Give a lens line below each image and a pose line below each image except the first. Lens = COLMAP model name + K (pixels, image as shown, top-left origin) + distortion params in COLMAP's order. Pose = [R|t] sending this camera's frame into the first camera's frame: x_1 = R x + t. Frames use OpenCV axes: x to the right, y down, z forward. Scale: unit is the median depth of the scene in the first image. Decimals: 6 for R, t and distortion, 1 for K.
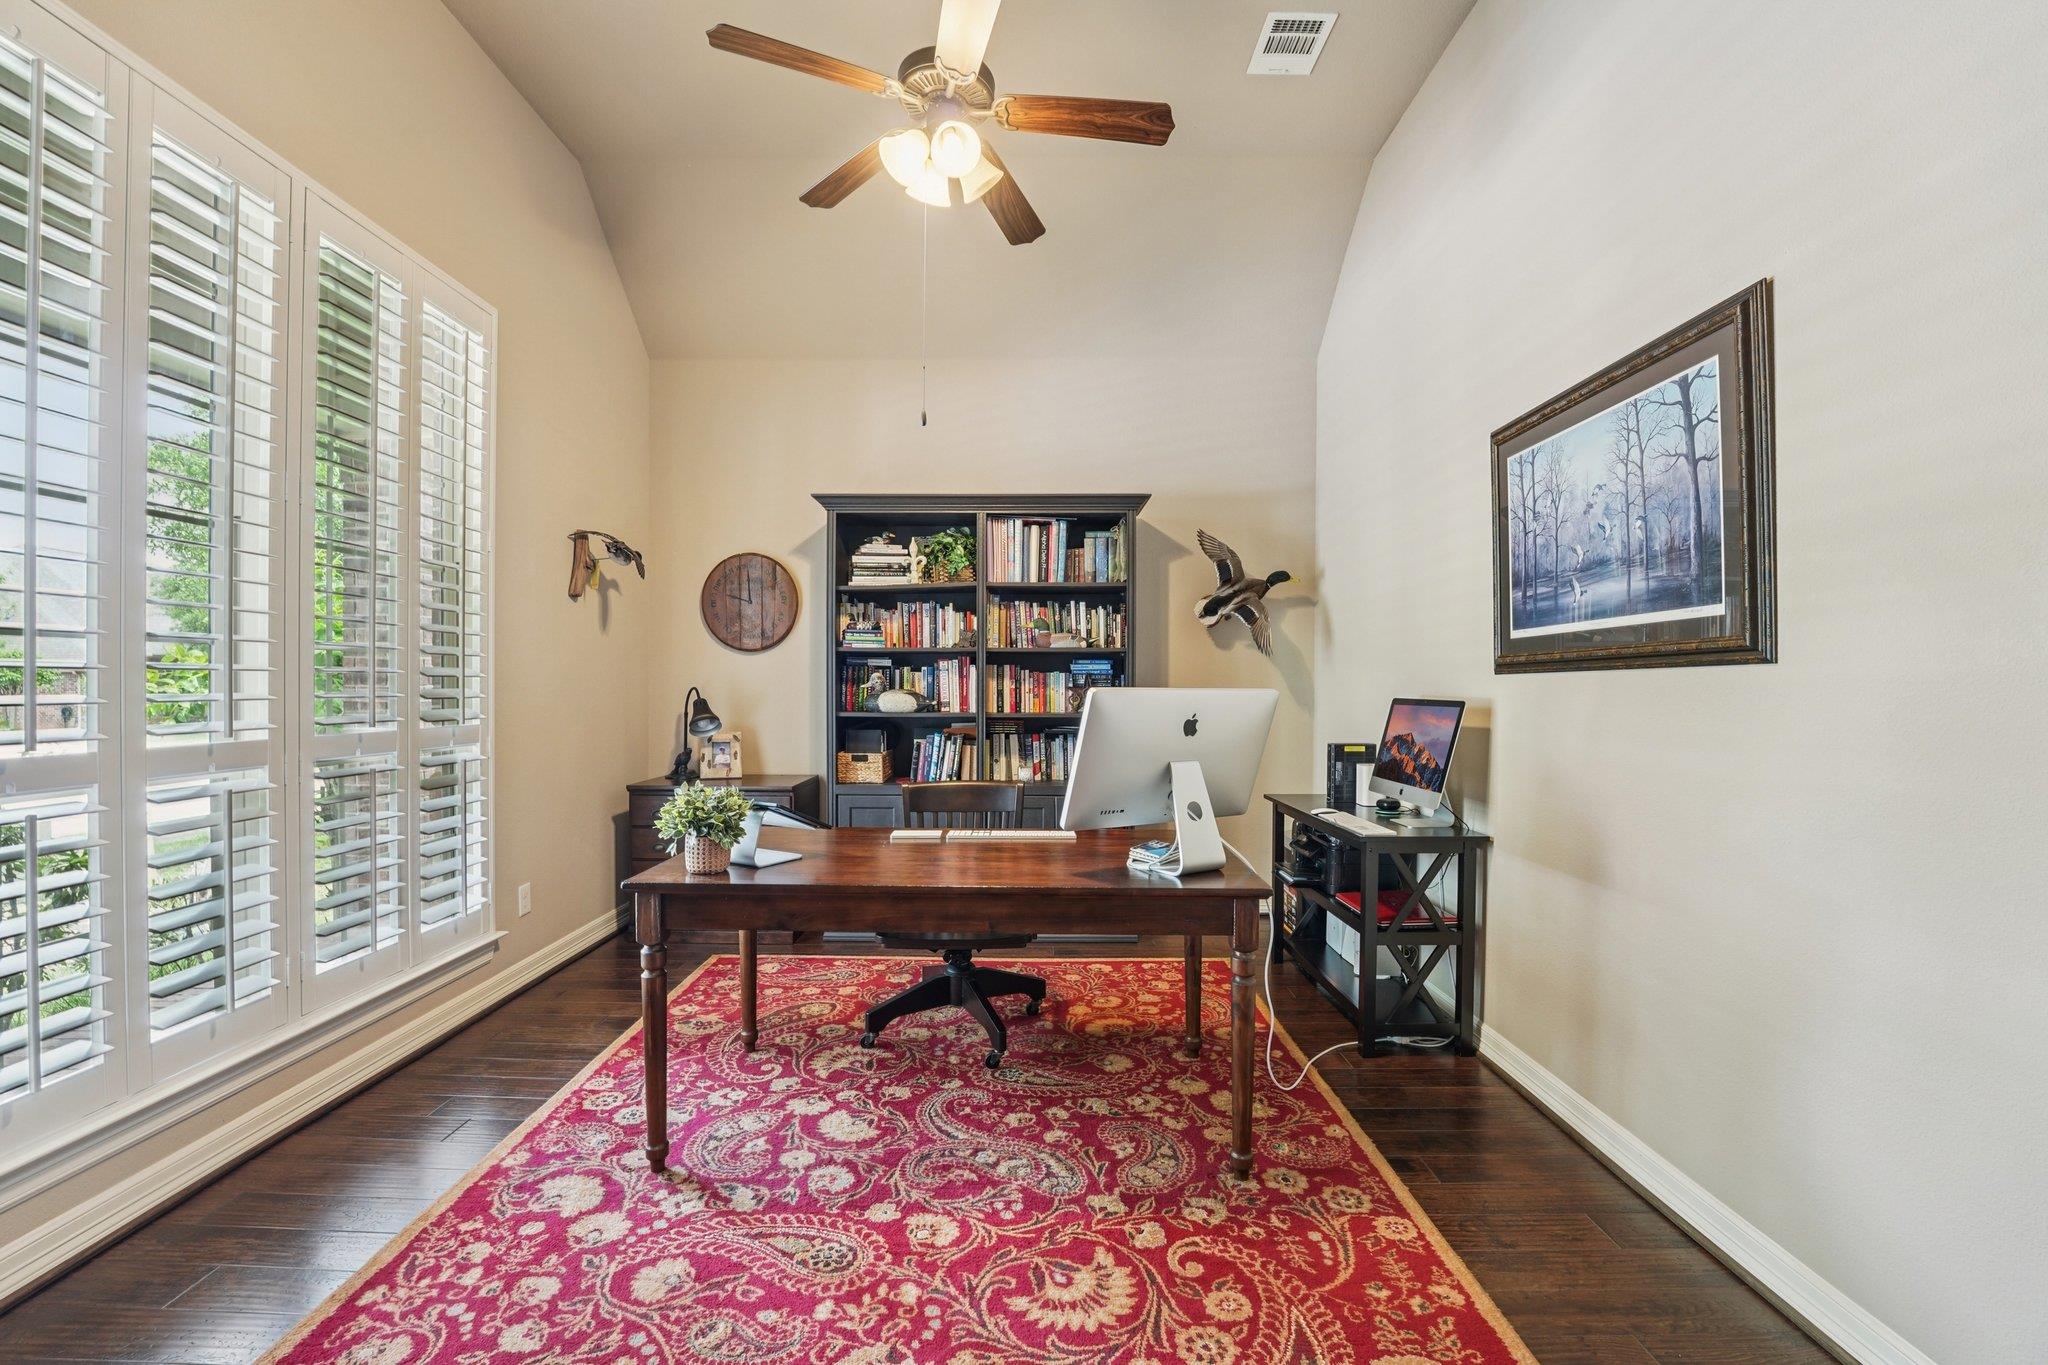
lens RADIAL K [[840.6, 0, 1016.8], [0, 840.6, 671.7], [0, 0, 1]] dist [-0.029971, 0.005940]
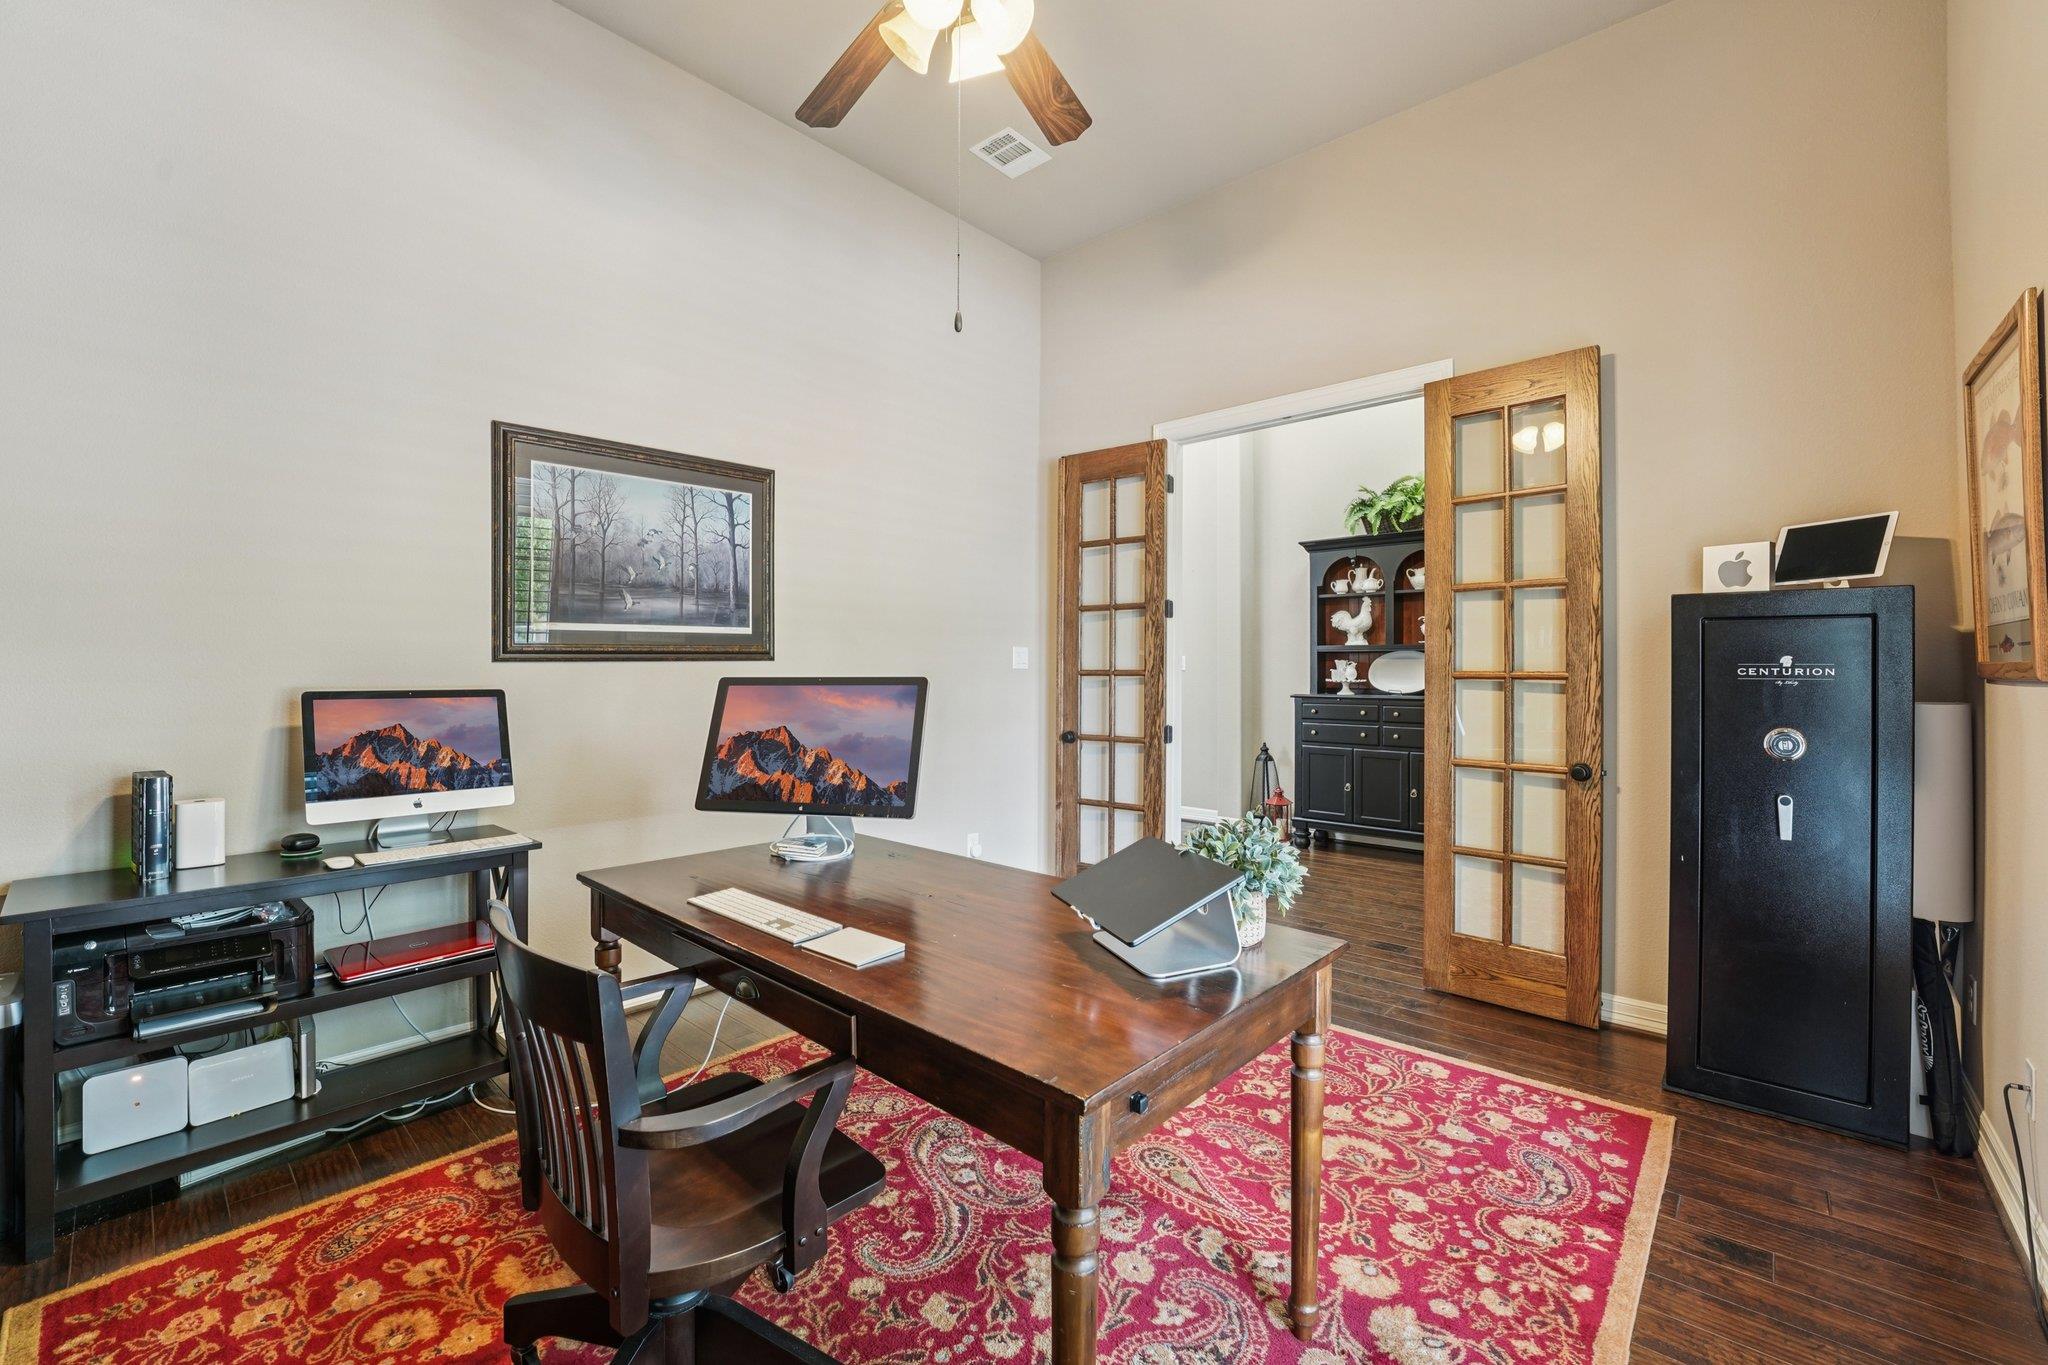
lens RADIAL K [[840.6, 0, 1016.8], [0, 840.6, 671.7], [0, 0, 1]] dist [-0.029971, 0.005940]
pose [[-0.746246, -0.006334, 0.665640, -0.781545], [-0.010506, 0.999942, -0.002264, 0.012836], [-0.665587, -0.008682, -0.746270, 1.848722]]
